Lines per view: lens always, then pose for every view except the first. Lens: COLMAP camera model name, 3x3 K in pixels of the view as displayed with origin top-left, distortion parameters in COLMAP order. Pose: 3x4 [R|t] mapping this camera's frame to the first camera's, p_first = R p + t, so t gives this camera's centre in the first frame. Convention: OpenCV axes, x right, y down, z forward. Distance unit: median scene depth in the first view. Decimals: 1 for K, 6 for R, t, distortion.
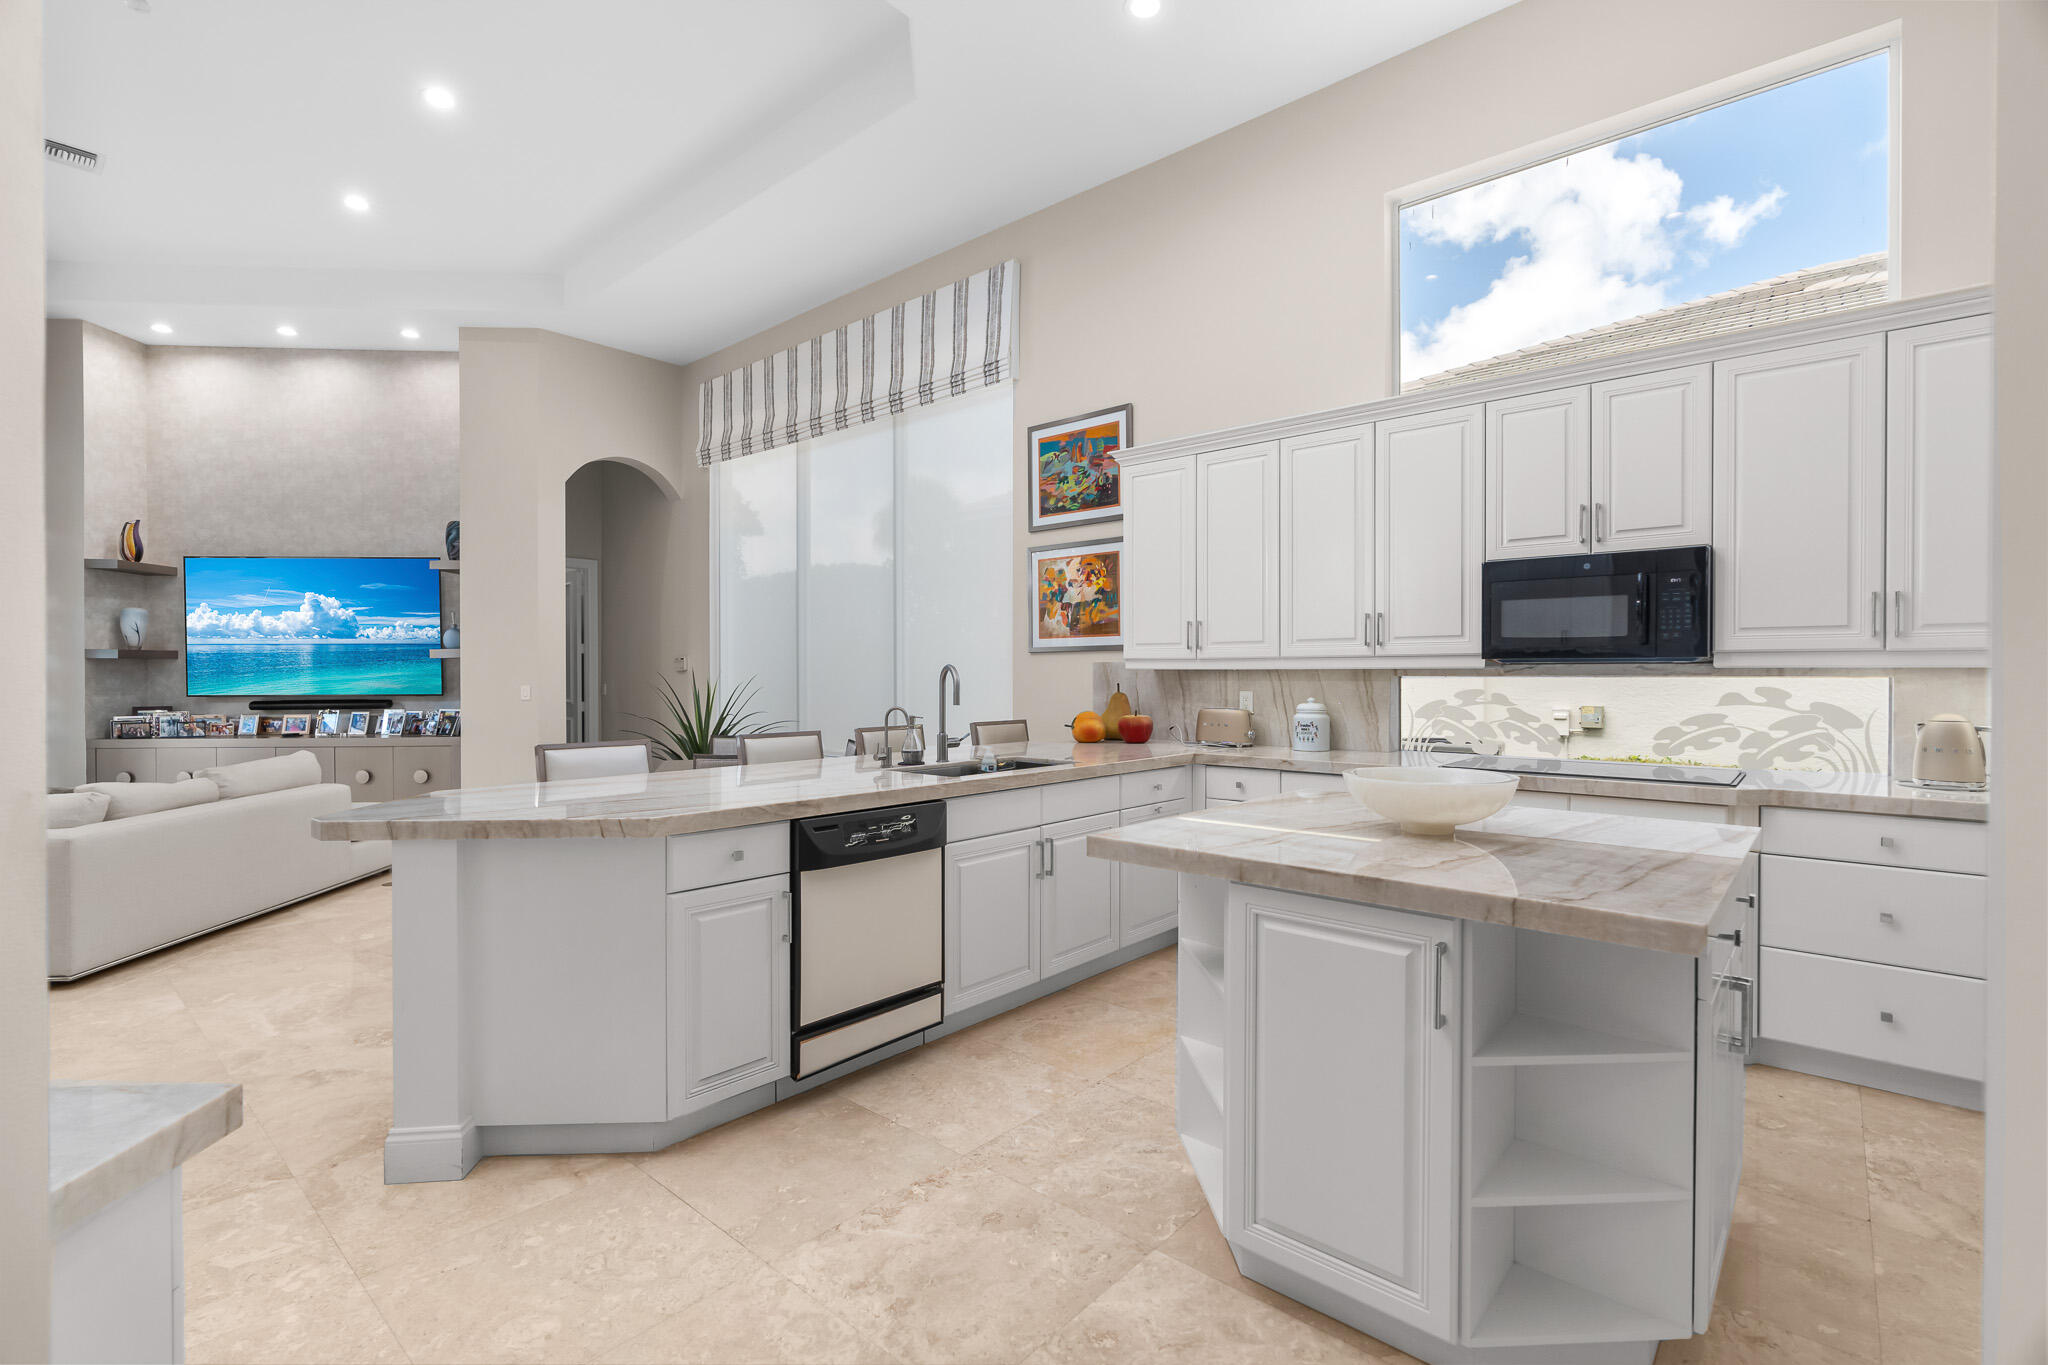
lens RADIAL K [[938.3, 0, 1019.6], [0, 938.3, 675.1], [0, 0, 1]] dist [0.001892, 0.000902]
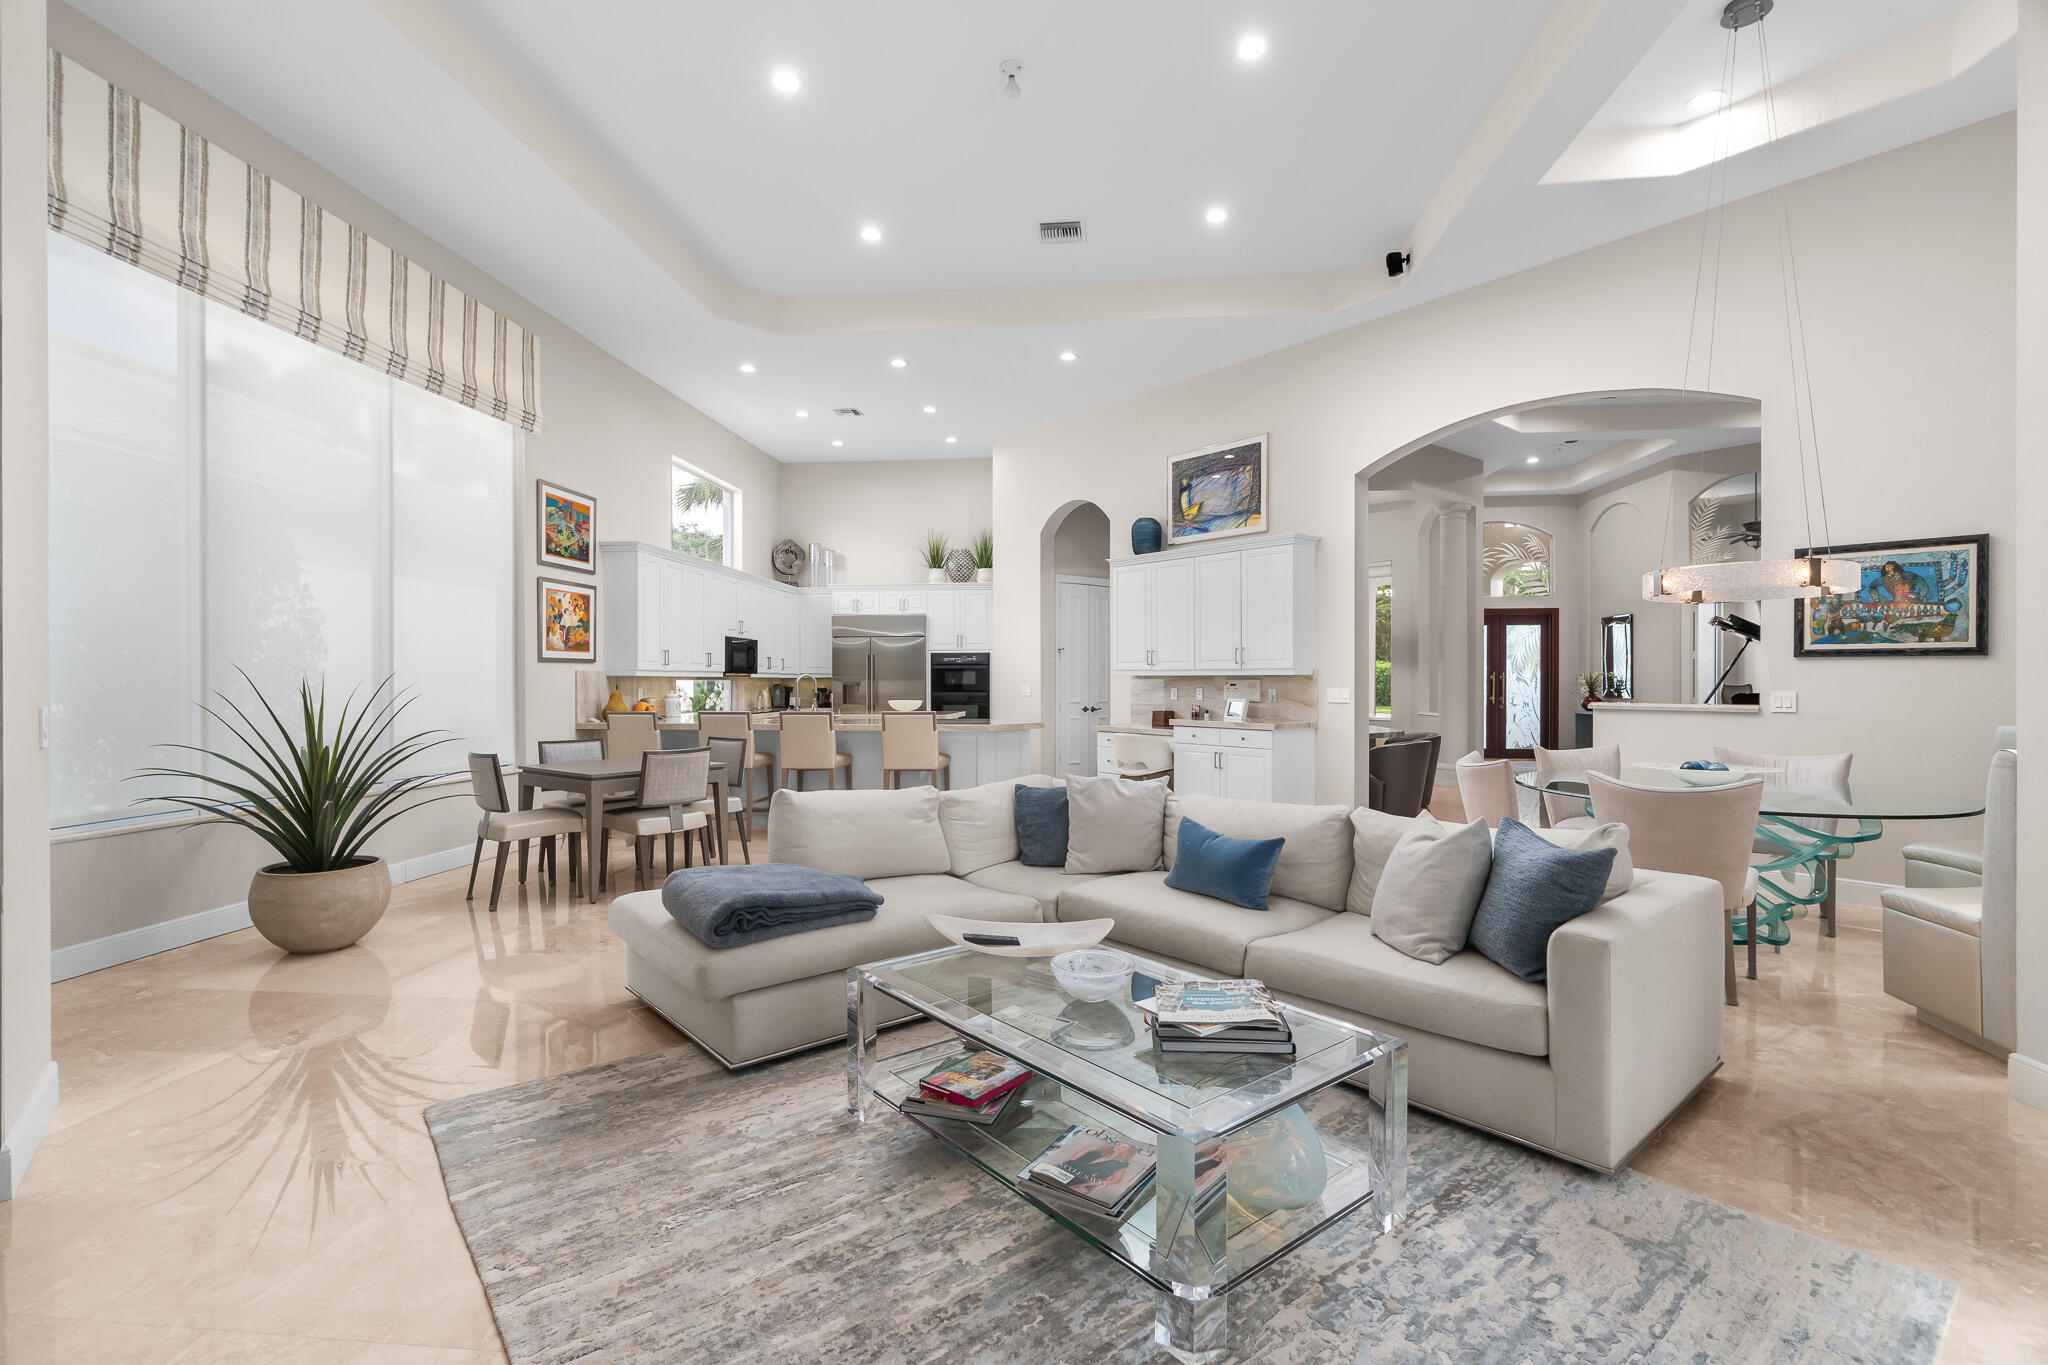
lens RADIAL K [[927.9, 0, 1020.6], [0, 927.9, 678.3], [0, 0, 1]] dist [0.021727, 0.000404]
pose [[-0.588753, 0.001343, 0.808312, -0.985432], [0.000079, 0.999999, -0.001603, 0.000307], [-0.808313, -0.000880, -0.588753, 0.880920]]
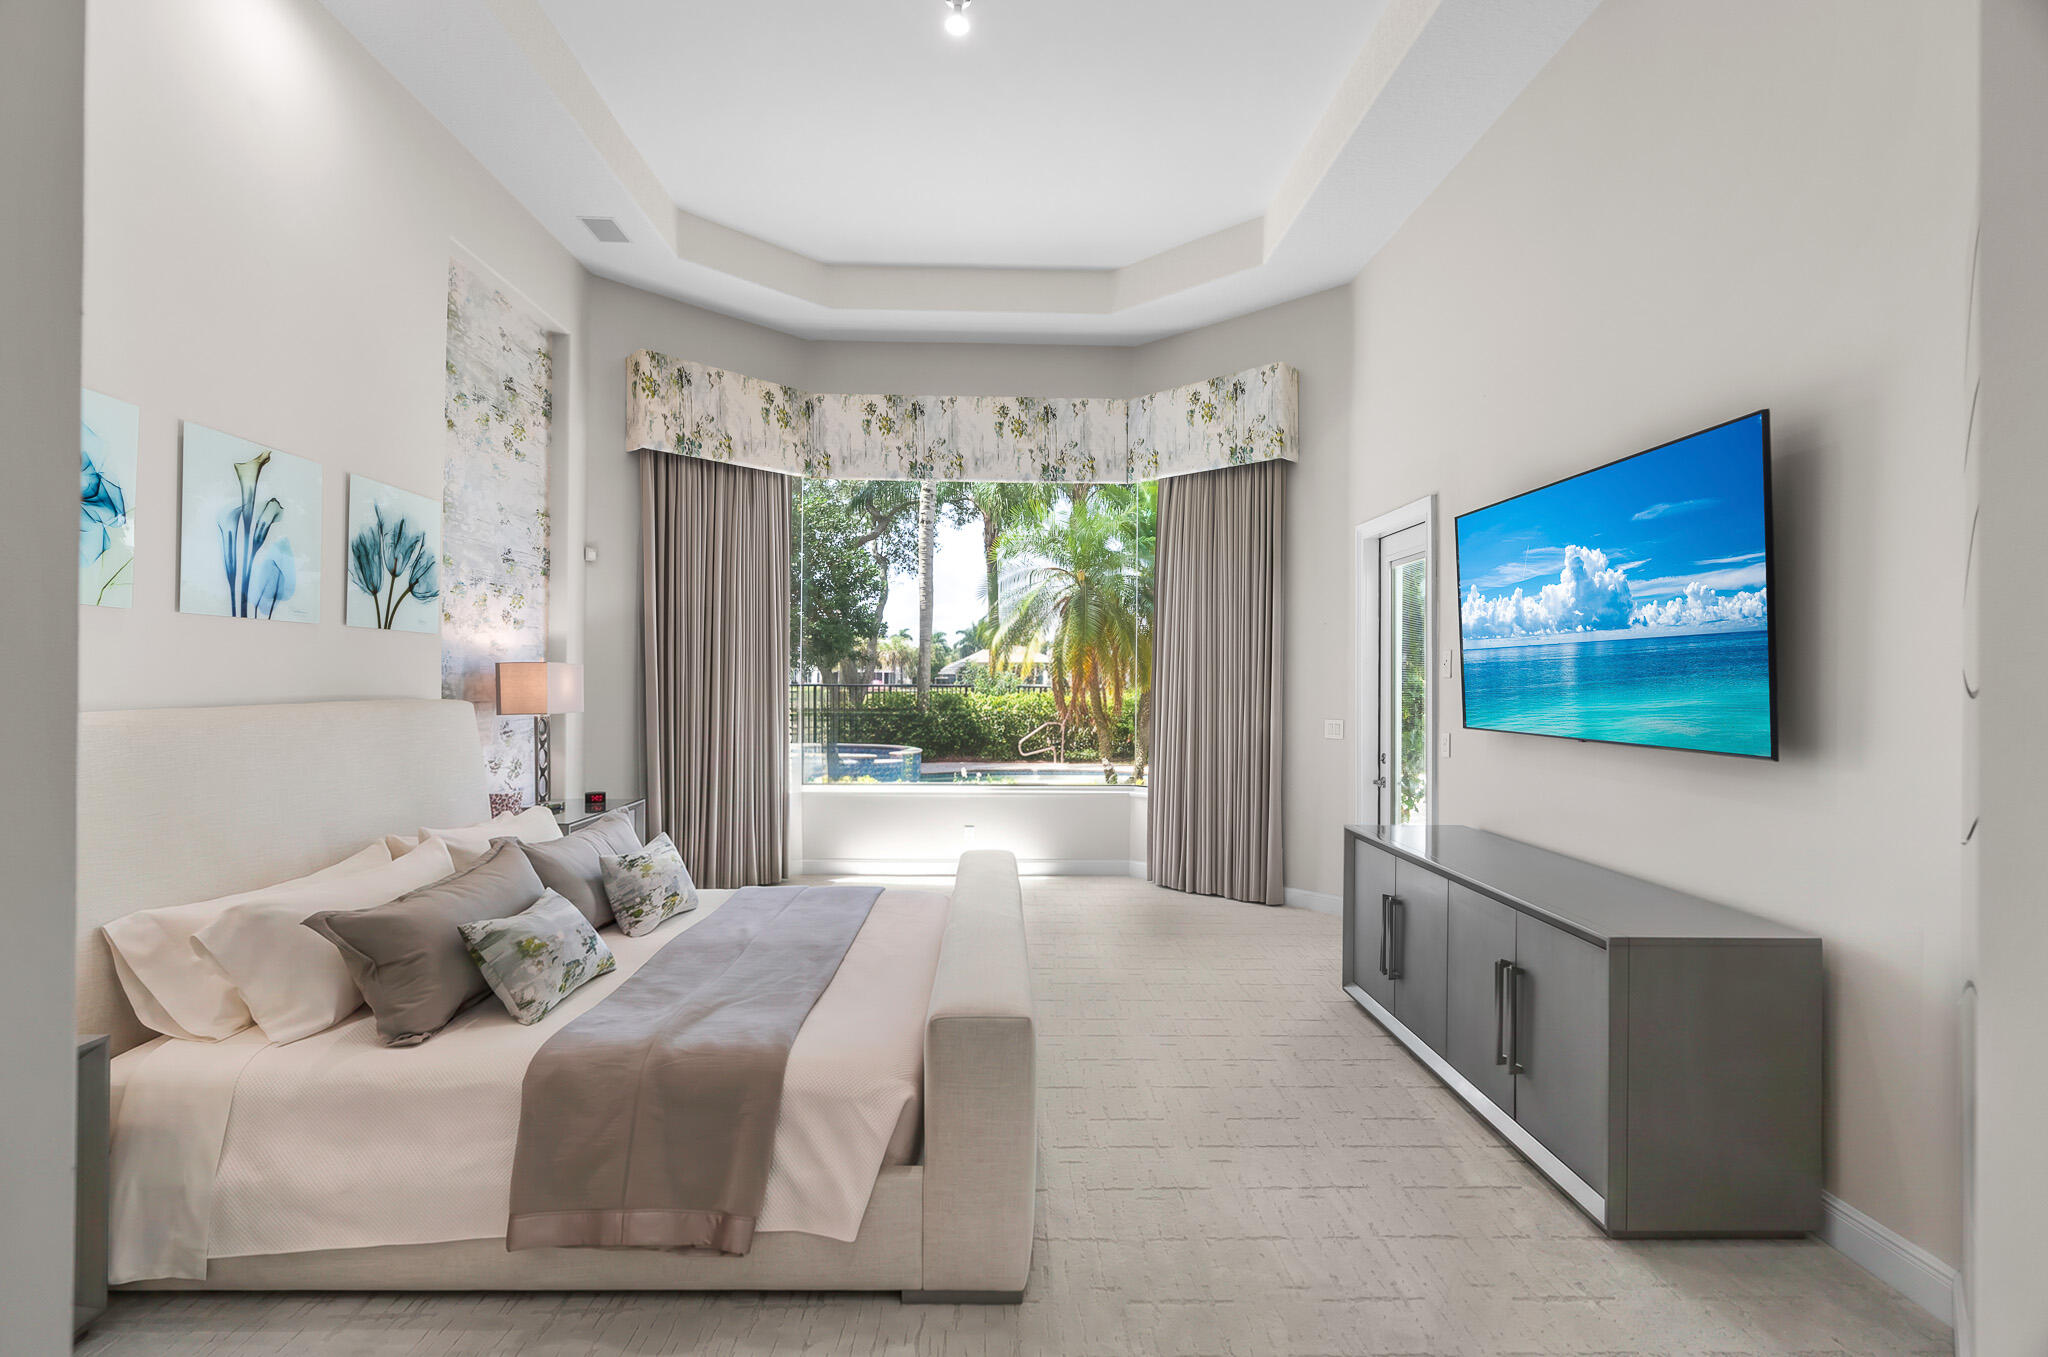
lens RADIAL K [[938.3, 0, 1019.6], [0, 938.3, 671.1], [0, 0, 1]] dist [0.001892, 0.000902]
pose [[-0.036981, -0.004325, -0.999307, -0.217399], [0.004550, 0.999980, -0.004496, -0.016472], [0.999306, -0.004713, -0.036961, 0.714248]]
